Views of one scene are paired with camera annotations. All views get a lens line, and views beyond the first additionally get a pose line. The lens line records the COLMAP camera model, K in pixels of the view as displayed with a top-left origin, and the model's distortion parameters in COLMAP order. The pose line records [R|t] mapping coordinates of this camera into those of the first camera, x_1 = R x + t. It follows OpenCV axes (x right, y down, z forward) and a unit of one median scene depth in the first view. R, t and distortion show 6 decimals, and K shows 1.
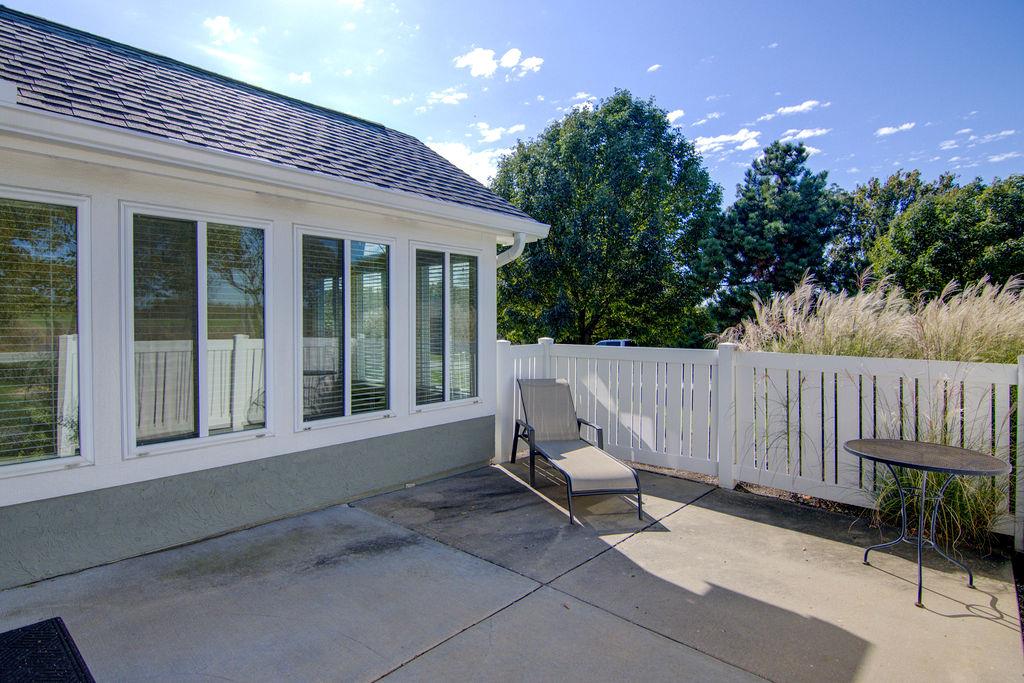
lens RADIAL K [[522.6, 0, 512.5], [0, 522.6, 329.2], [0, 0, 1]] dist [-0.002452, -0.015486]
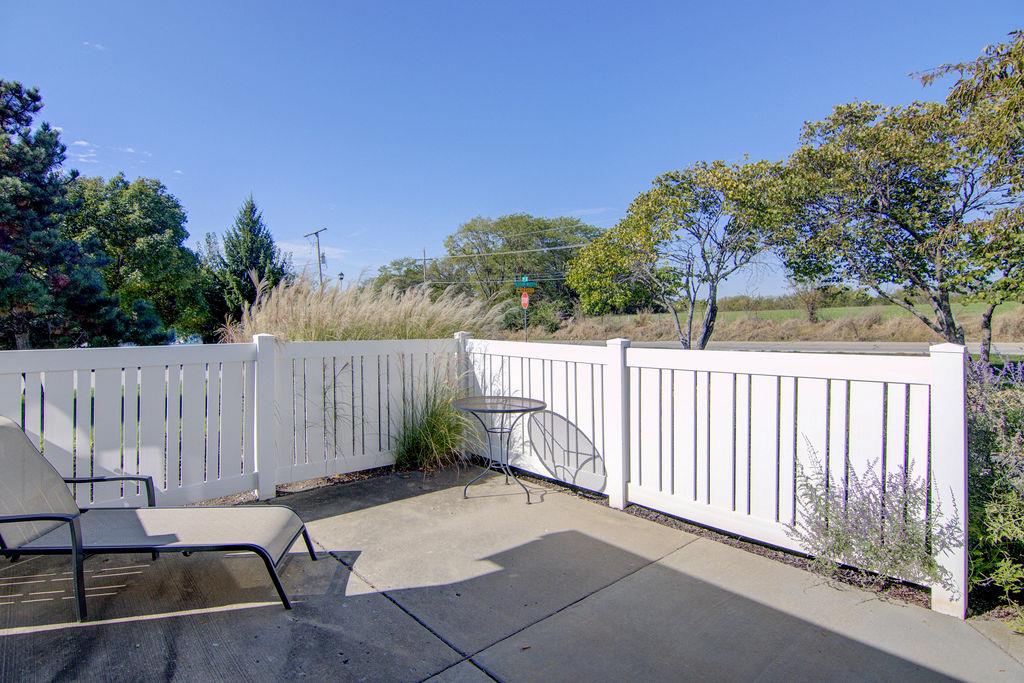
lens RADIAL K [[508.0, 0, 512.0], [0, 508.0, 341.5], [0, 0, 1]] dist [-0.036559, -0.000445]
pose [[0.134375, -0.061032, 0.989049, -0.419922], [0.002693, 0.998120, 0.061226, -0.013708], [-0.990927, -0.005564, 0.134287, 0.557430]]
